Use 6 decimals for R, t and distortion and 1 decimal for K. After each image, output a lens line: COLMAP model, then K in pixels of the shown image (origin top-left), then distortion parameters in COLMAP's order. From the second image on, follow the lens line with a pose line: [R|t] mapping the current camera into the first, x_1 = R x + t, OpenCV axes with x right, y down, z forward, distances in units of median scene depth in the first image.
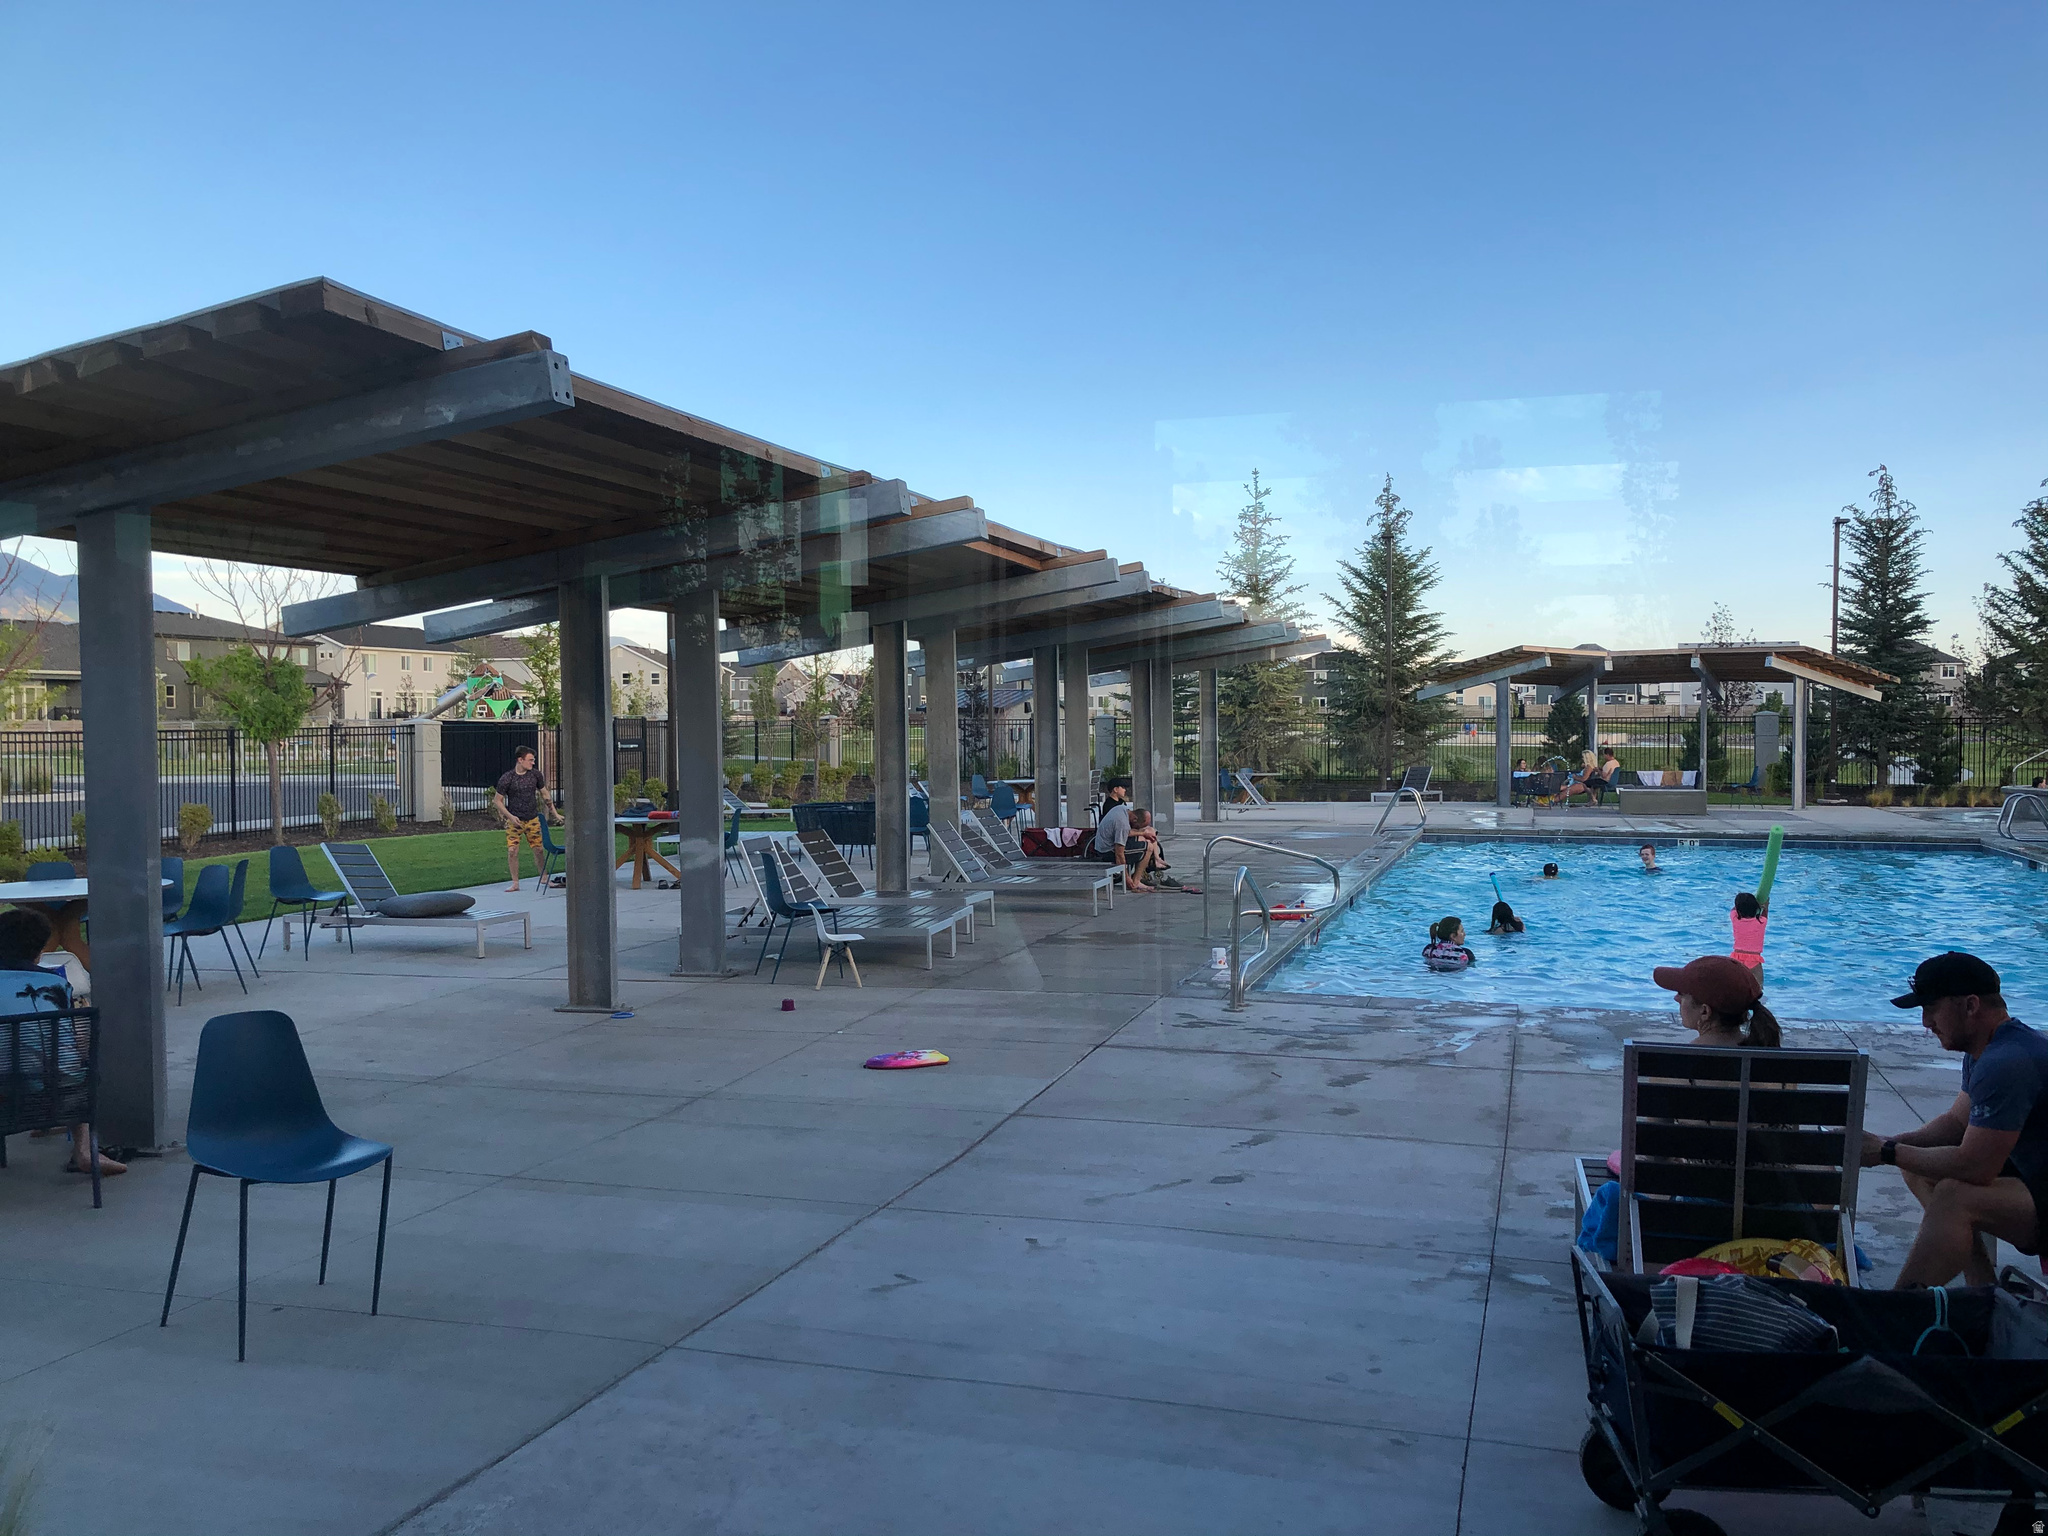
lens RADIAL K [[1658.8, 0, 1024.0], [0, 1658.8, 768.0], [0, 0, 1]] dist [-0.002515, -0.008239]
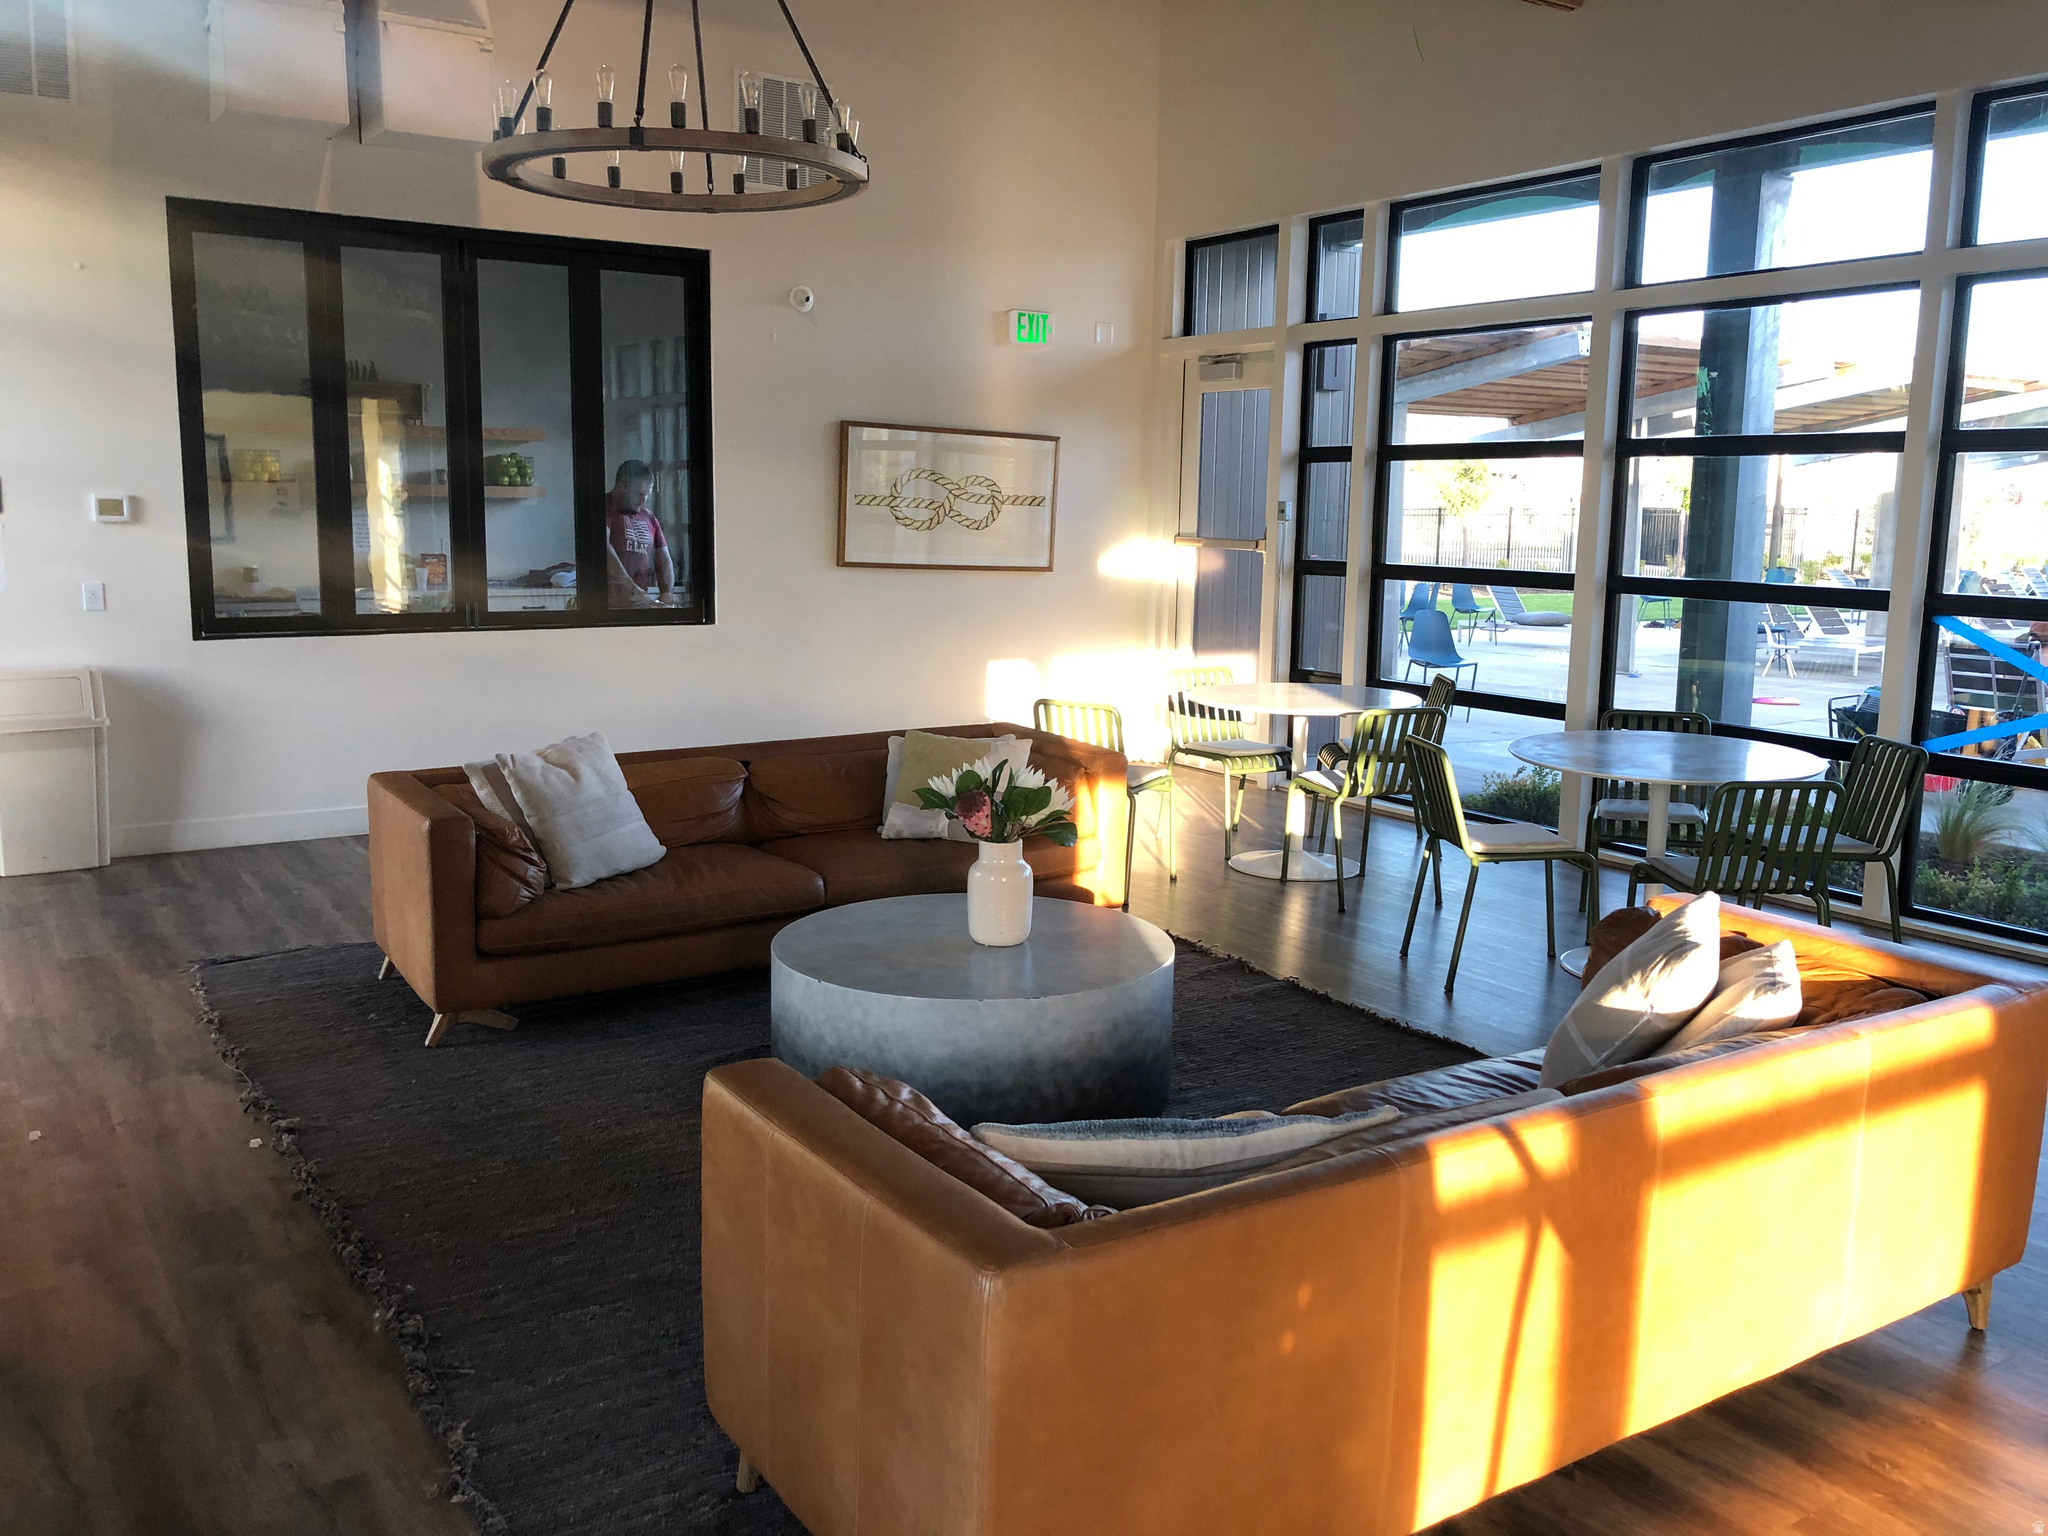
lens RADIAL K [[1658.8, 0, 1024.0], [0, 1658.8, 768.0], [0, 0, 1]] dist [-0.002515, -0.008239]
pose [[0.767903, 0.125615, -0.628129, 0.127130], [-0.051819, 0.989552, 0.134542, 0.015206], [0.638467, -0.070766, 0.766389, -0.254652]]
